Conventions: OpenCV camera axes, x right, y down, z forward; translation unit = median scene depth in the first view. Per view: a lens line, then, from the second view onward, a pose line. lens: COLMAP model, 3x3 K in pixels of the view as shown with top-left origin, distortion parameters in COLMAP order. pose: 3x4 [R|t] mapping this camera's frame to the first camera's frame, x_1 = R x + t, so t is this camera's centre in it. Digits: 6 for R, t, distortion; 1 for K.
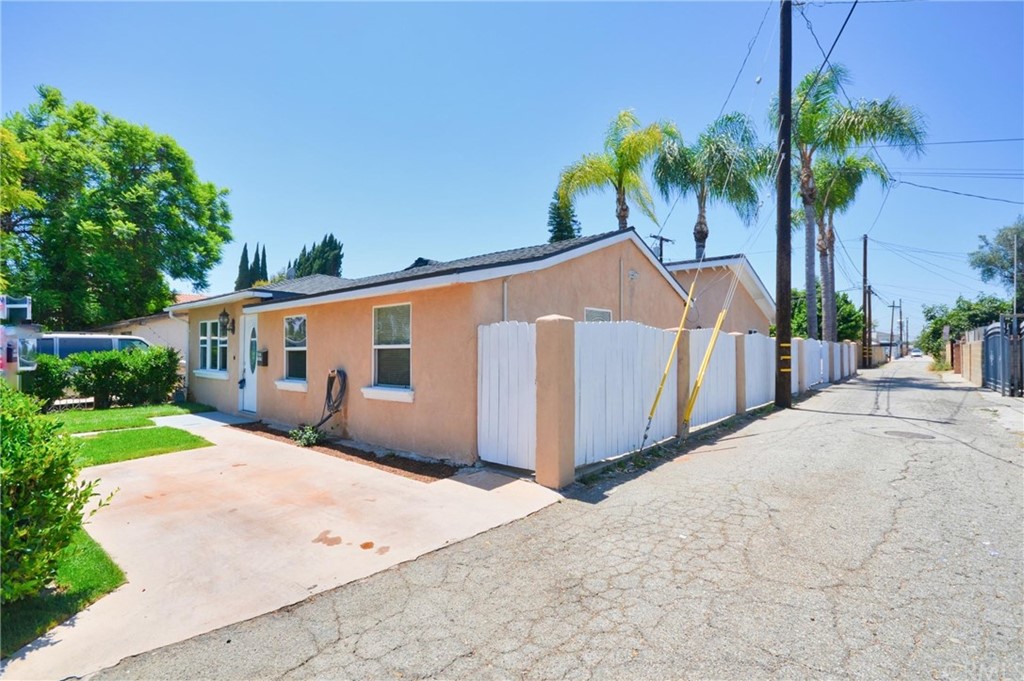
lens RADIAL K [[475.1, 0, 488.8], [0, 475.1, 330.1], [0, 0, 1]] dist [0.002892, 0.000447]
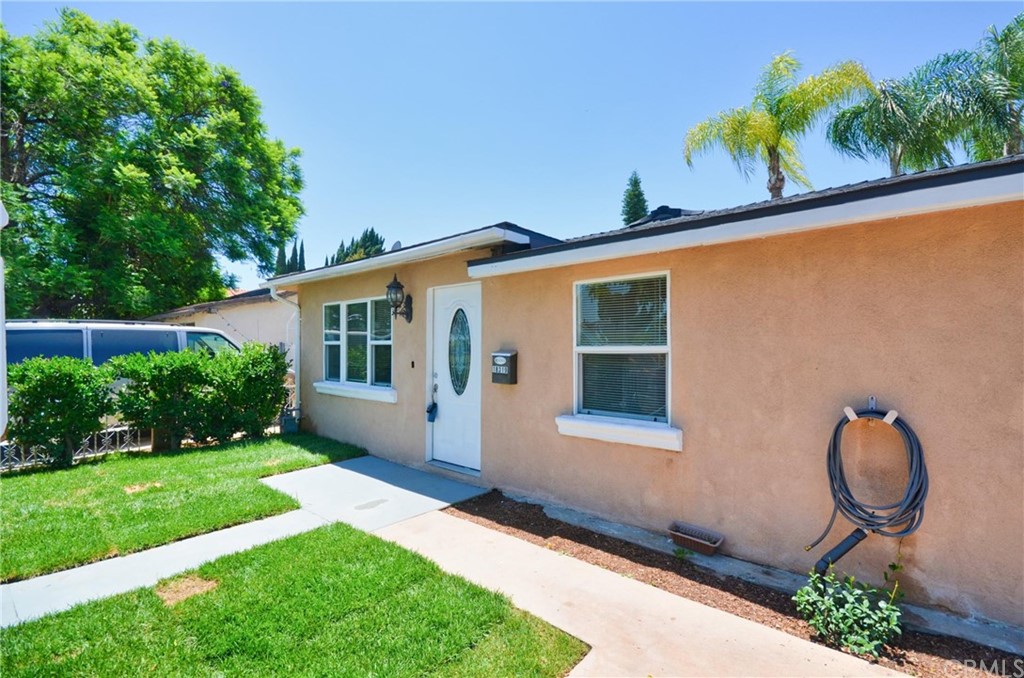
lens RADIAL K [[449.5, 0, 512.0], [0, 449.5, 339.0], [0, 0, 1]] dist [-0.002335, -0.000457]
pose [[0.999771, 0.002213, 0.021269, -0.281618], [-0.002684, 0.999751, 0.022143, 0.010806], [-0.021215, -0.022195, 0.999529, 0.310461]]
